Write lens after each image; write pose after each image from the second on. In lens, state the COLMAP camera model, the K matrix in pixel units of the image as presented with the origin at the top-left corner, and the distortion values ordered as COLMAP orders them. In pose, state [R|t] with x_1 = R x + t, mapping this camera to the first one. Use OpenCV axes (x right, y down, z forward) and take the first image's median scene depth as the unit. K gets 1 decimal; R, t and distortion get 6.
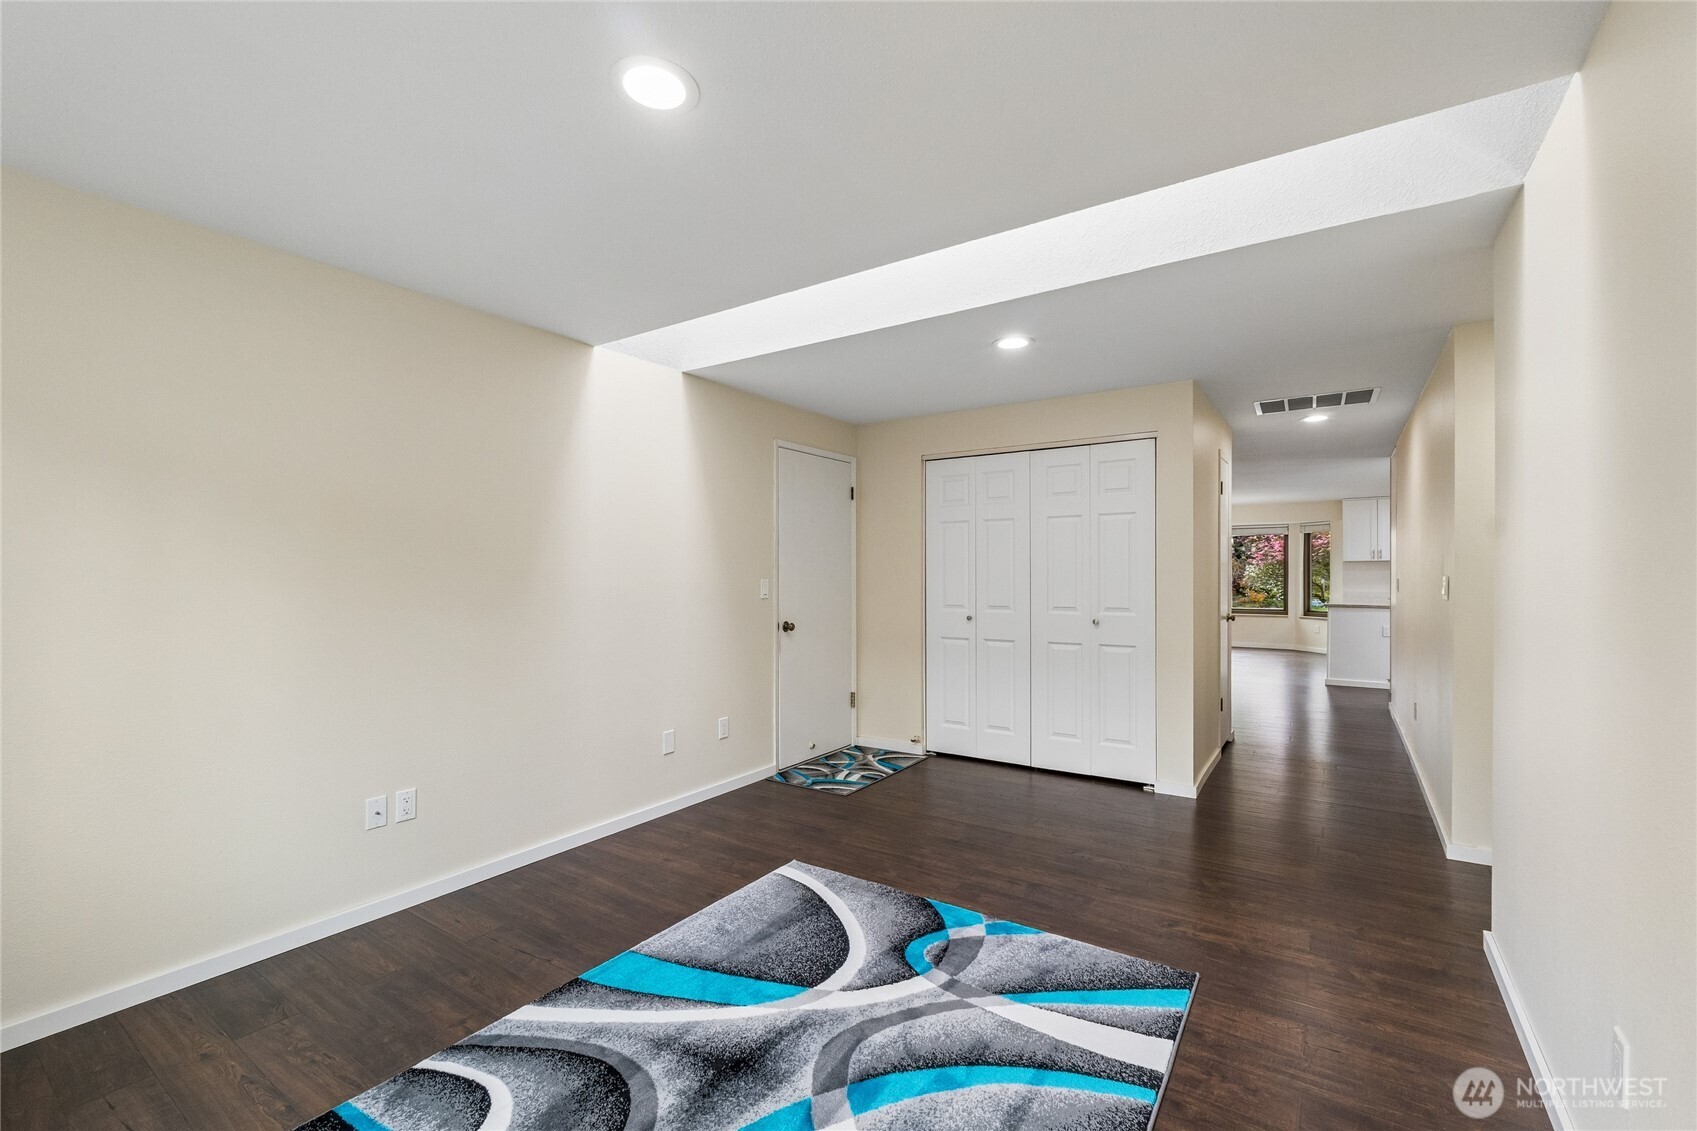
lens RADIAL K [[708.6, 0, 863.9], [0, 708.6, 572.6], [0, 0, 1]] dist [-0.013839, 0.000795]
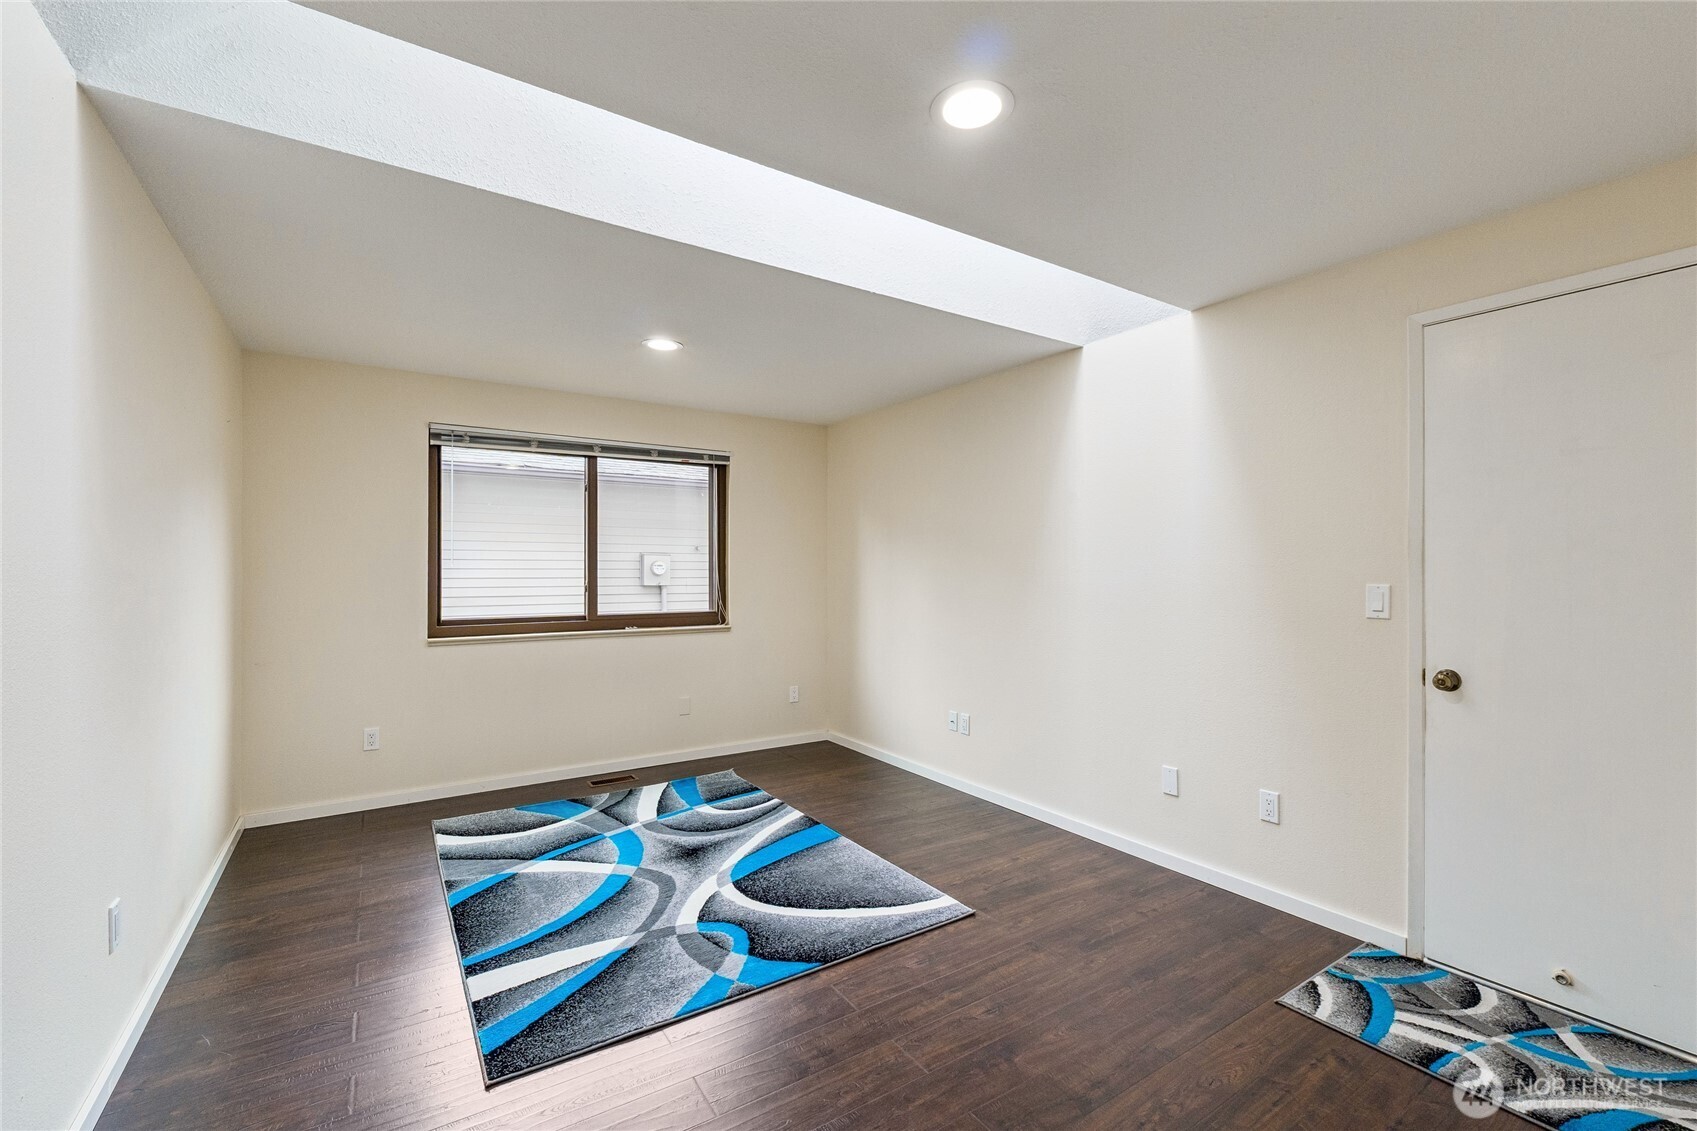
lens RADIAL K [[708.6, 0, 855.3], [0, 708.6, 567.6], [0, 0, 1]] dist [-0.013839, 0.000795]
pose [[-0.386426, -0.005107, -0.922306, 0.874744], [-0.000169, 0.999985, -0.005467, 0.003168], [0.922320, -0.001957, -0.386422, 1.415599]]
